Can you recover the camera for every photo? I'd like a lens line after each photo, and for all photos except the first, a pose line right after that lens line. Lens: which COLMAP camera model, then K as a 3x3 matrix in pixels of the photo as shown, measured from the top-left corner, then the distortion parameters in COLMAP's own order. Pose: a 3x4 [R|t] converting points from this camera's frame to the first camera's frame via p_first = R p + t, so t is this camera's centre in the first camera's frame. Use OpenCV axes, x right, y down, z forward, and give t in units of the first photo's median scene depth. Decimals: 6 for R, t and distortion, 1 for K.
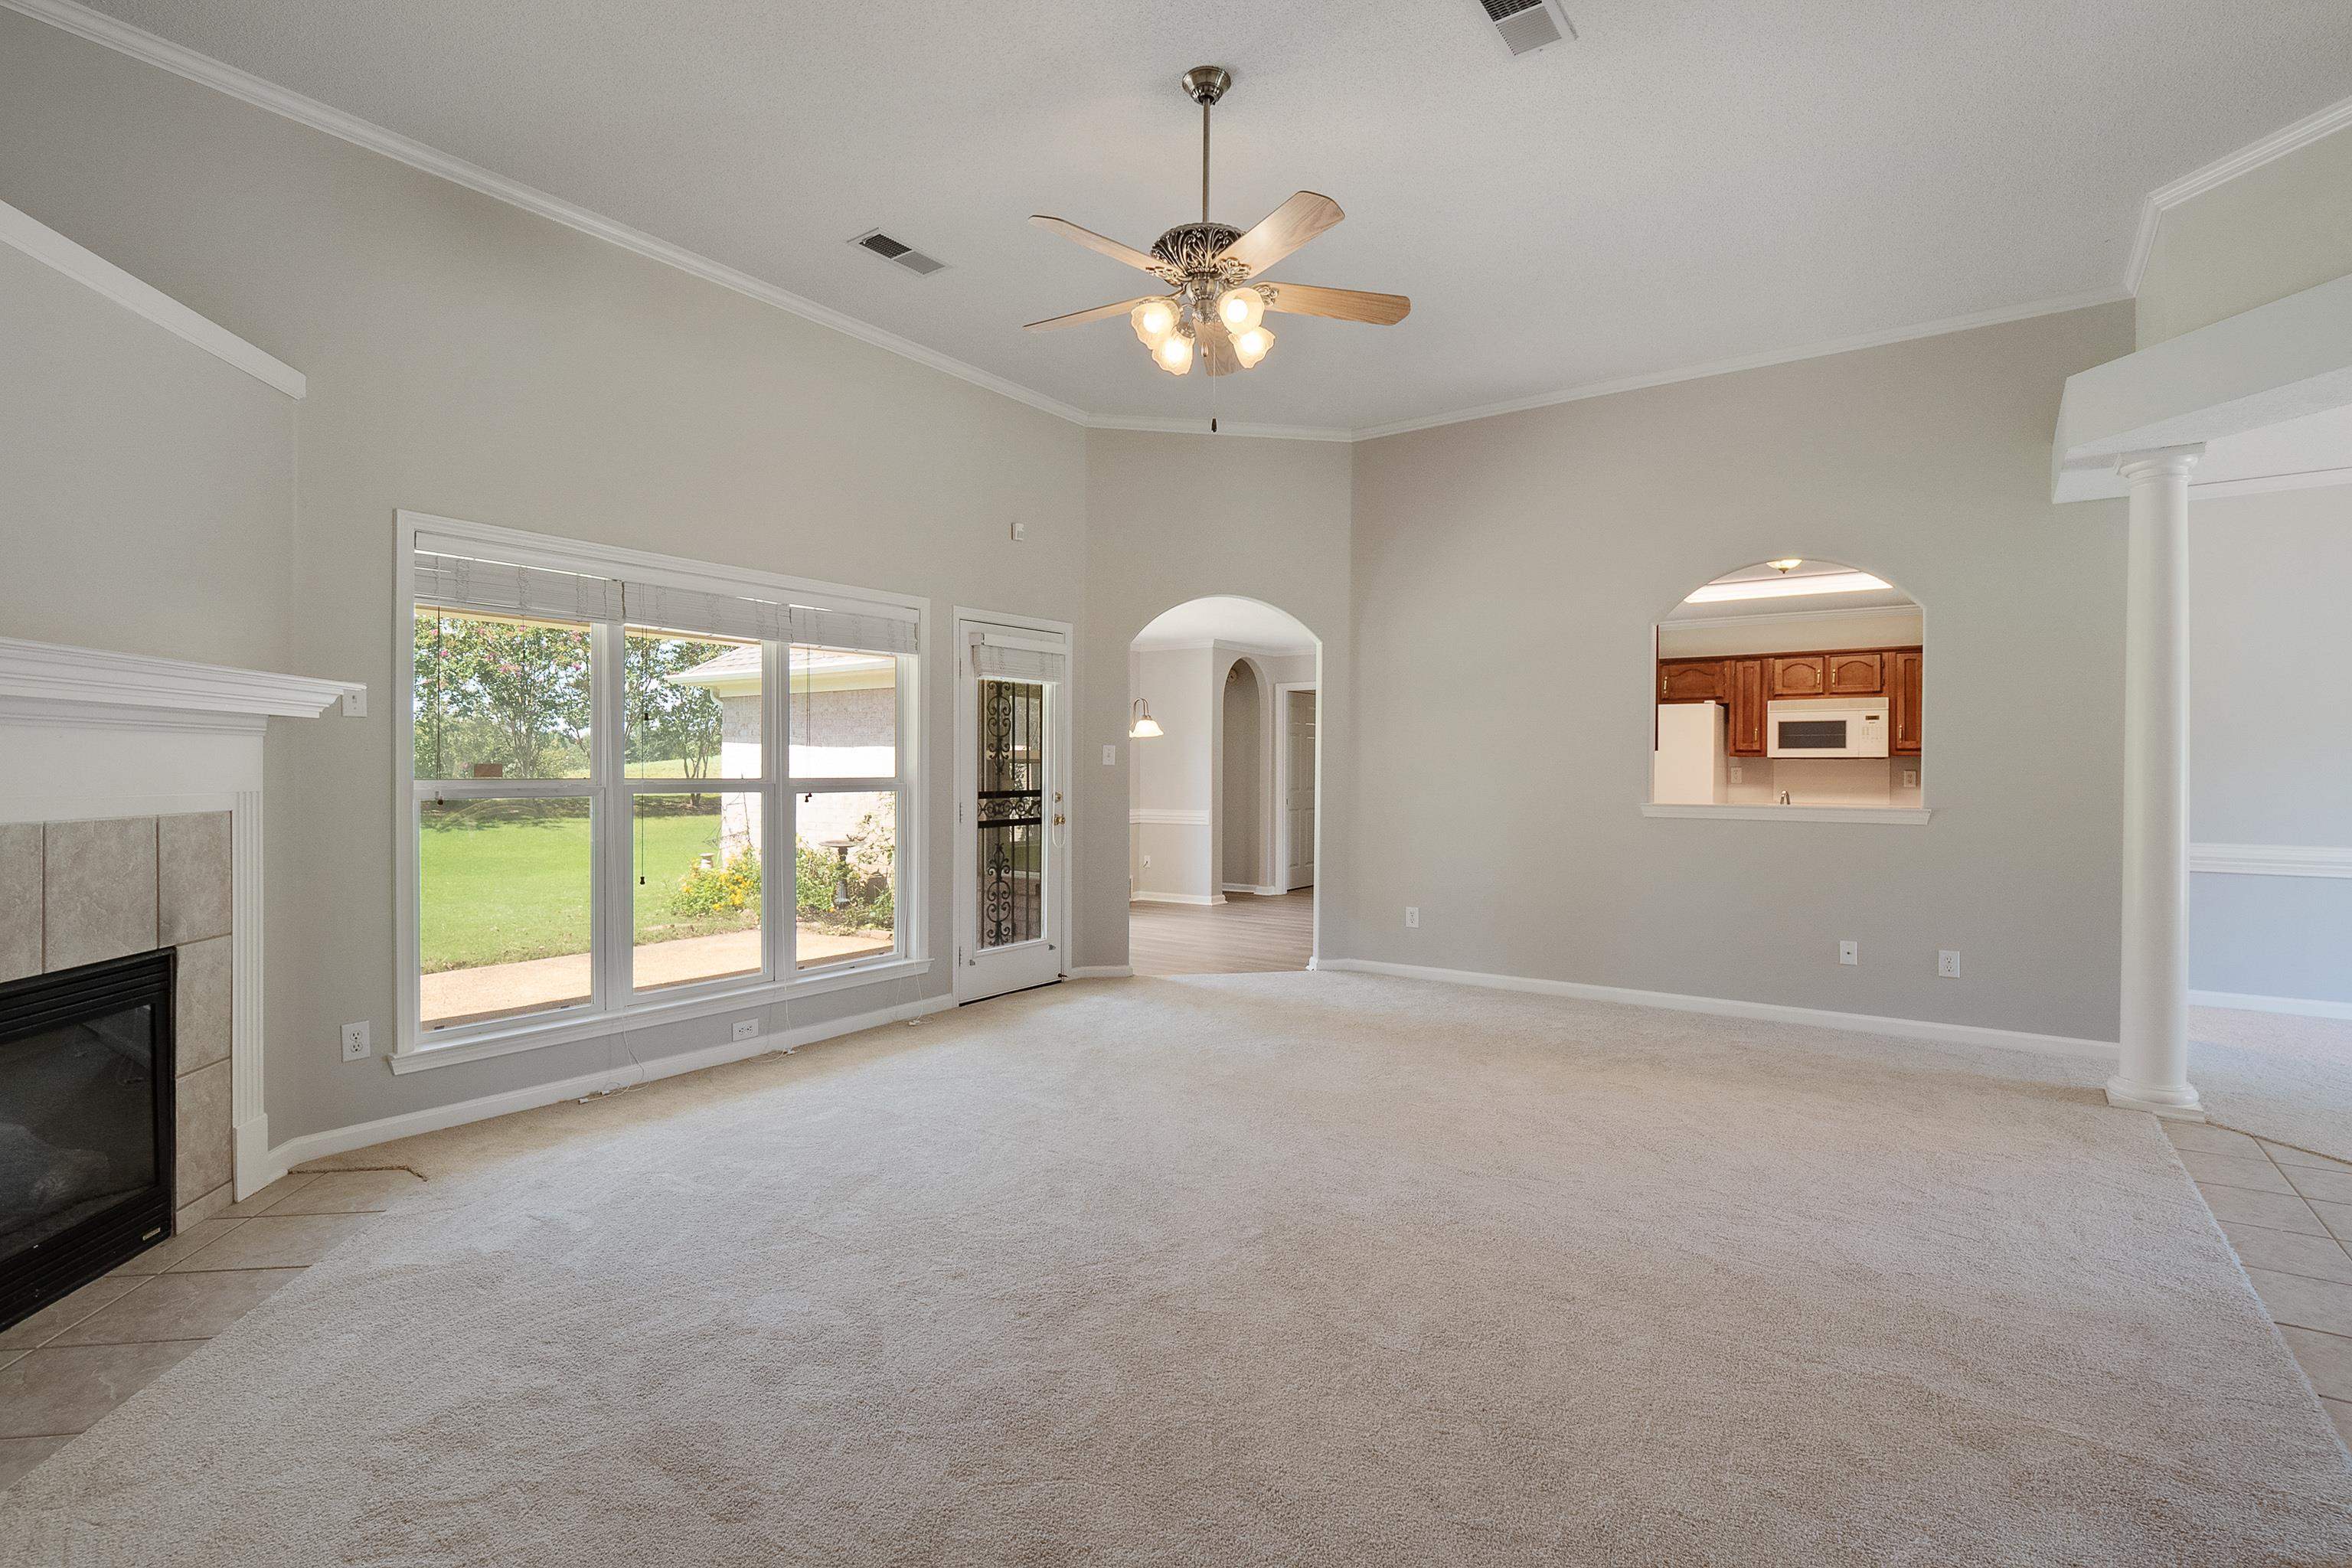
lens RADIAL K [[1112.3, 0, 1195.7], [0, 1112.3, 778.6], [0, 0, 1]] dist [-0.008248, -0.001044]
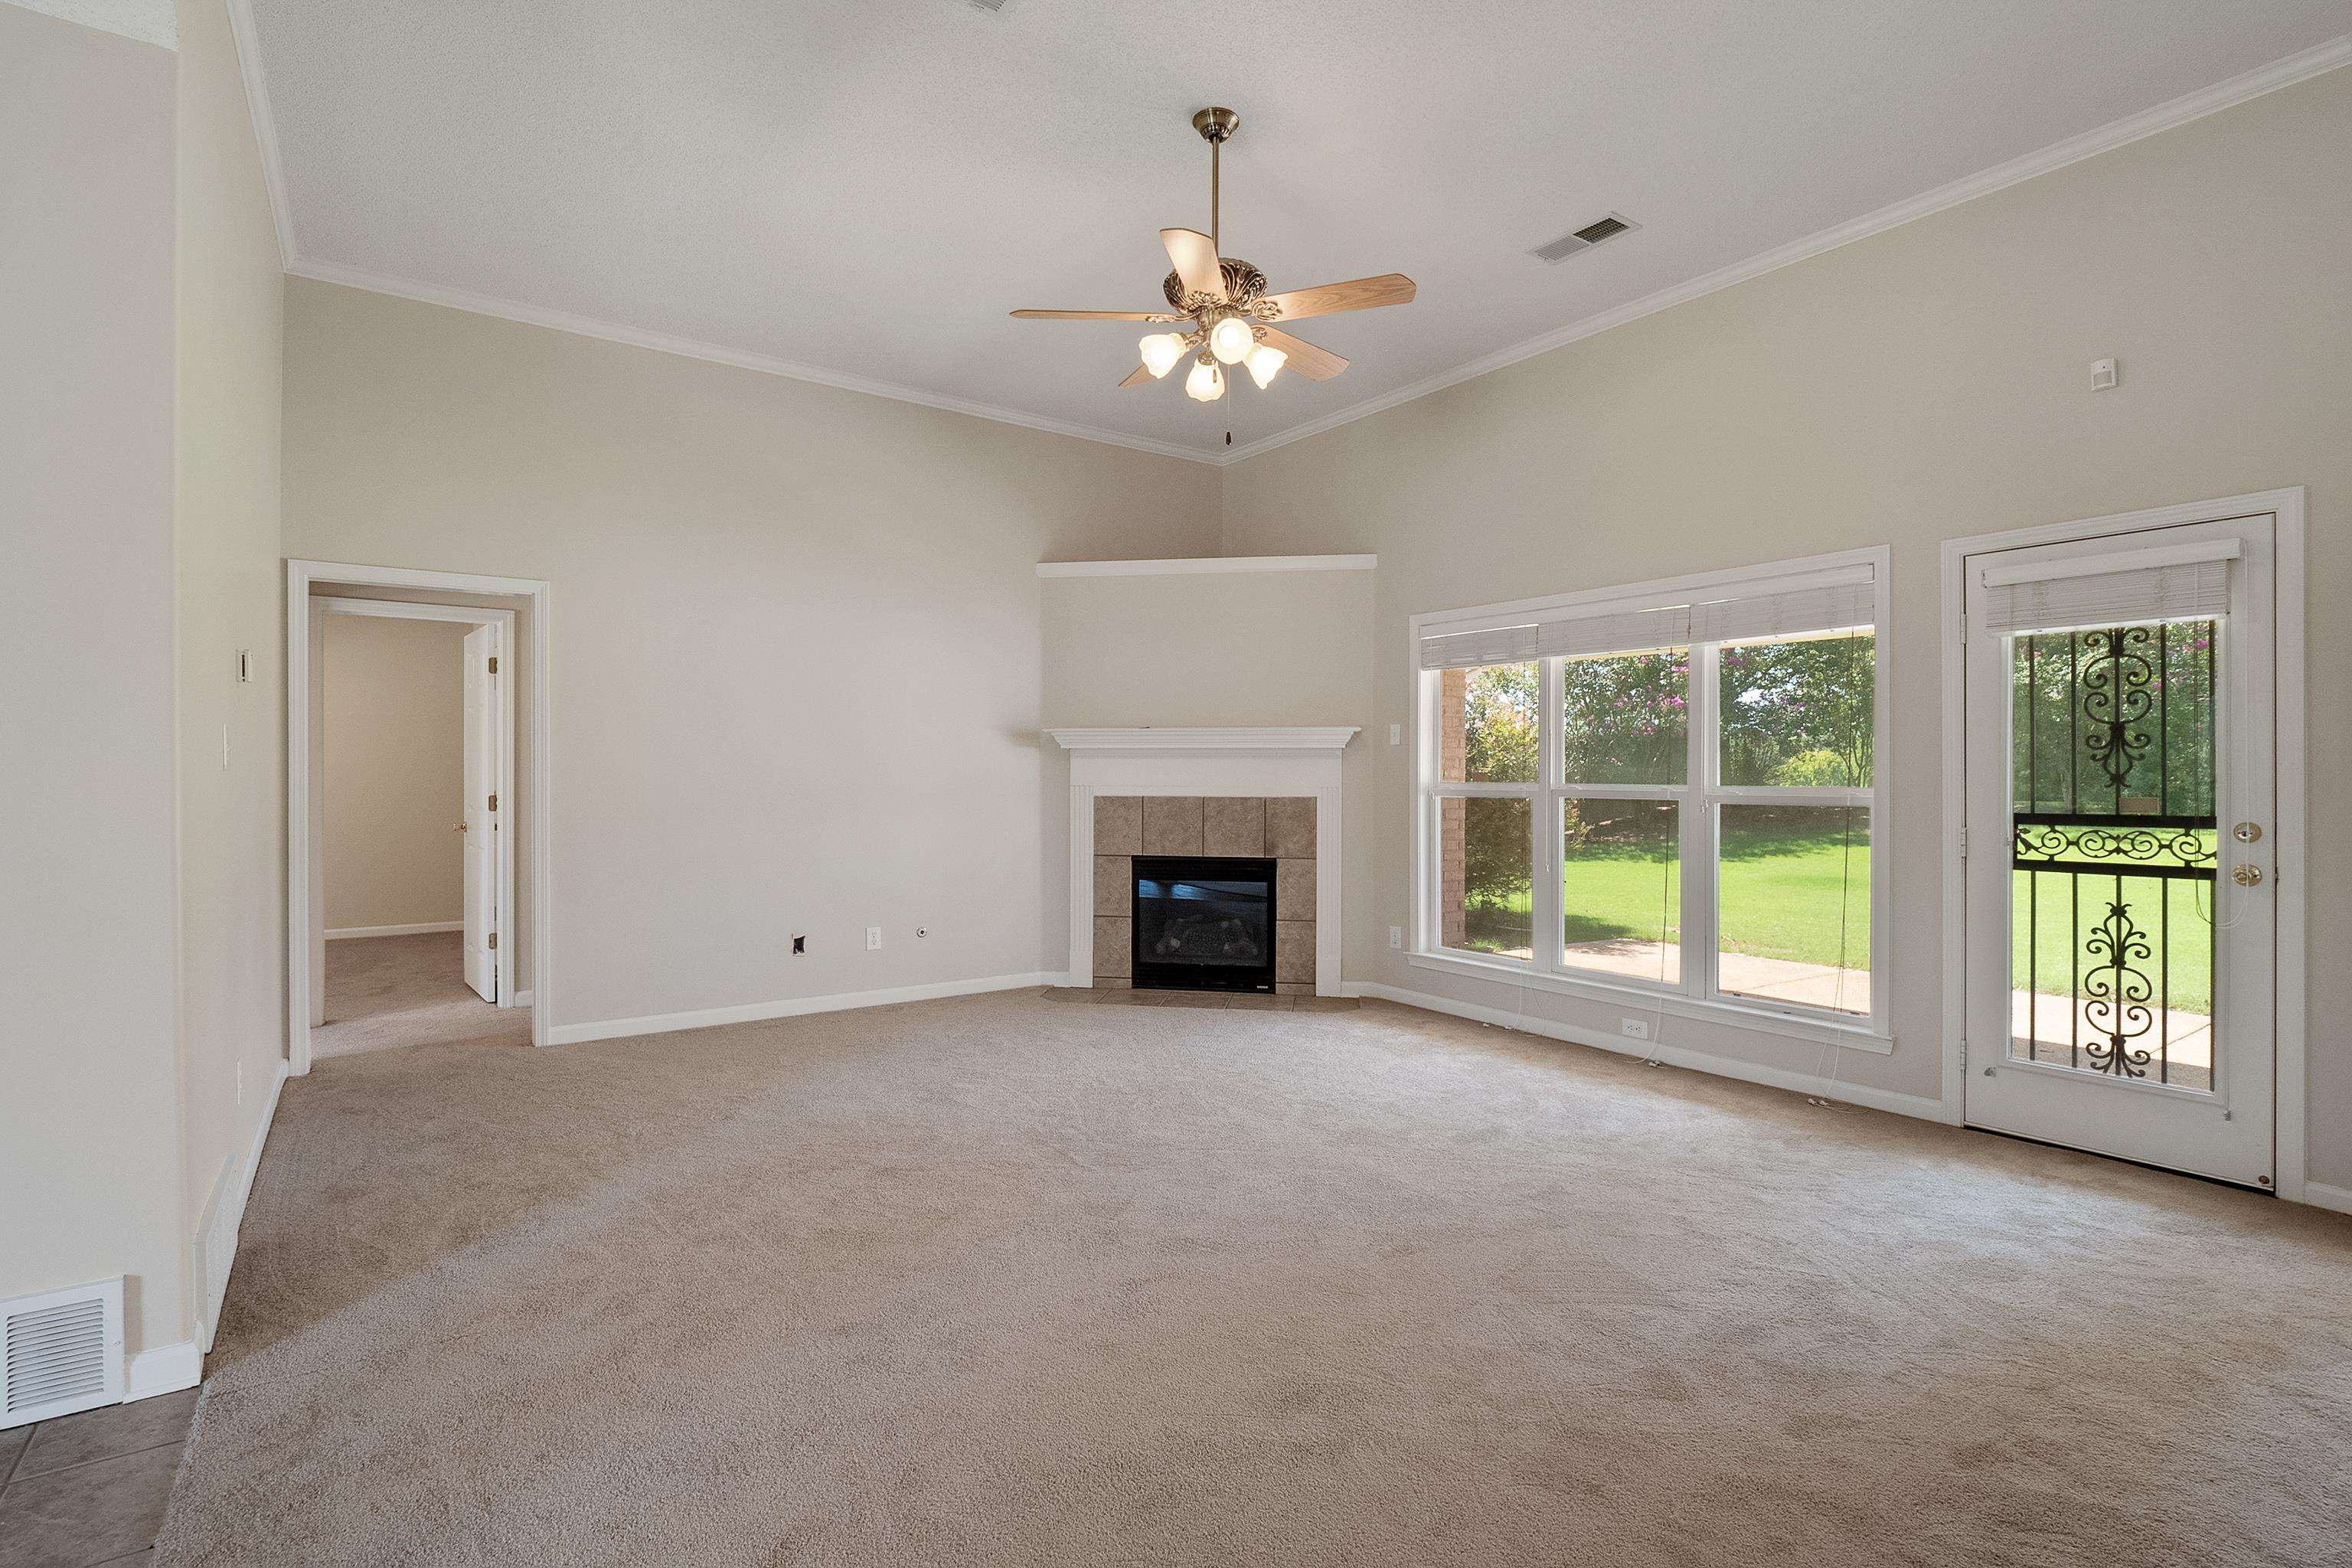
lens RADIAL K [[1112.3, 0, 1177.1], [0, 1112.3, 776.7], [0, 0, 1]] dist [-0.008248, -0.001044]
pose [[-0.343624, -0.007665, -0.939076, 1.143411], [-0.017019, 0.999853, -0.001933, 0.001251], [0.938953, 0.015318, -0.343704, 1.528906]]
